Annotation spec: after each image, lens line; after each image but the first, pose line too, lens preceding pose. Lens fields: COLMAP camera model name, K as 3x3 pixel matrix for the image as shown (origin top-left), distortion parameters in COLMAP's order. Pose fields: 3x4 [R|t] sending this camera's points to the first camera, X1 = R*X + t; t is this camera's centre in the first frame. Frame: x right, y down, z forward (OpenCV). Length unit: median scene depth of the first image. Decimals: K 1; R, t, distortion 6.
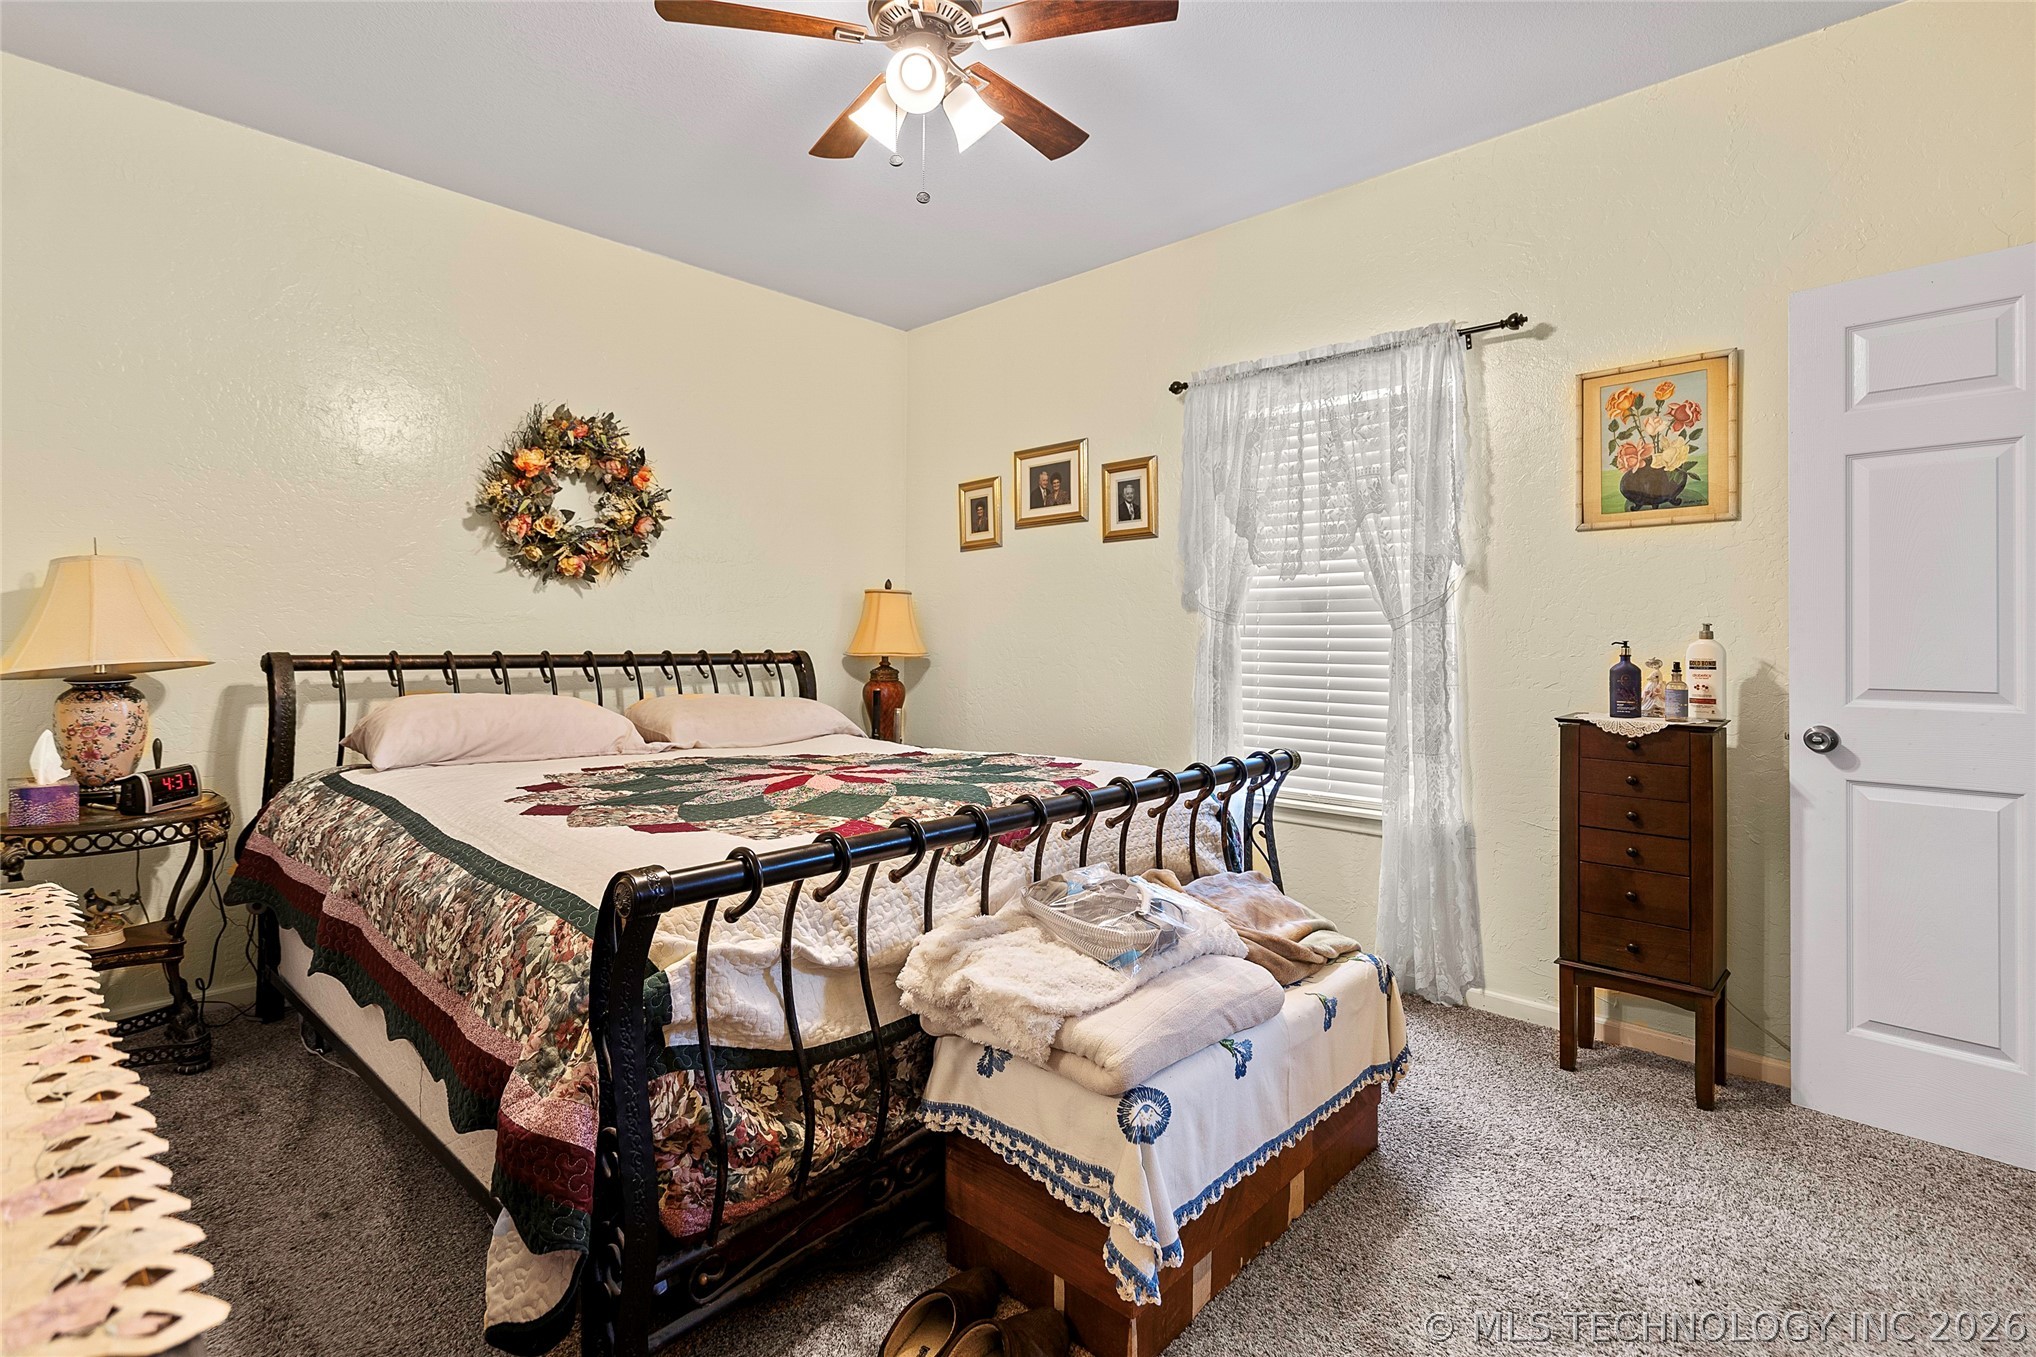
lens RADIAL K [[946.4, 0, 1018.6], [0, 946.4, 636.0], [0, 0, 1]] dist [0.000748, 0.000155]
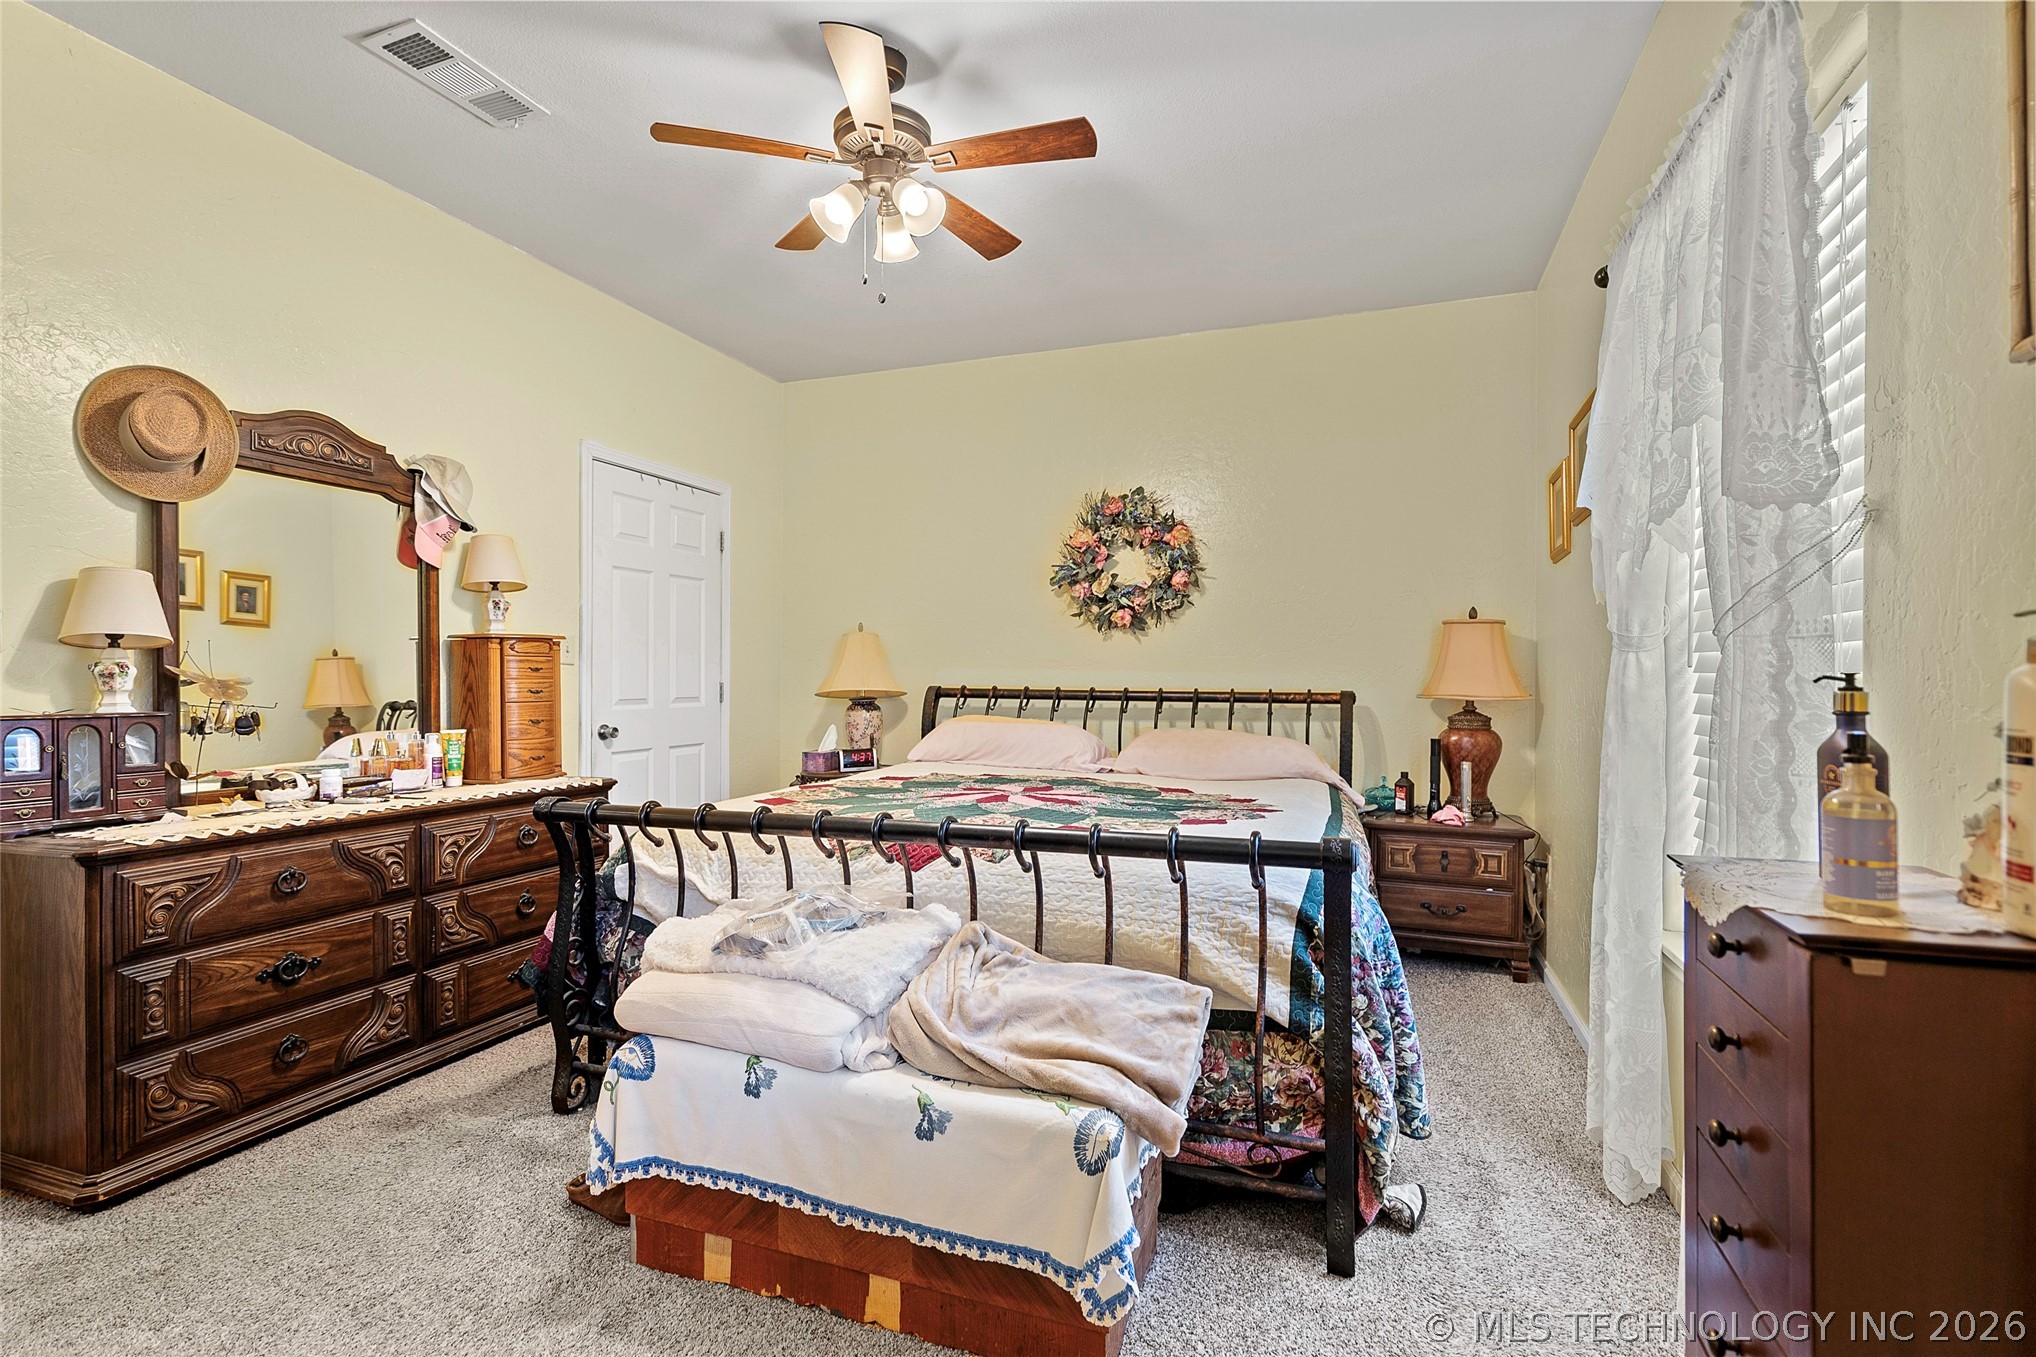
lens RADIAL K [[943.3, 0, 1018.0], [0, 943.3, 678.5], [0, 0, 1]] dist [-0.000150, -0.000051]
pose [[0.392299, -0.001276, -0.919837, 0.626953], [0.000363, 0.999999, -0.001233, 0.005728], [0.919838, 0.000149, 0.392299, 0.418257]]
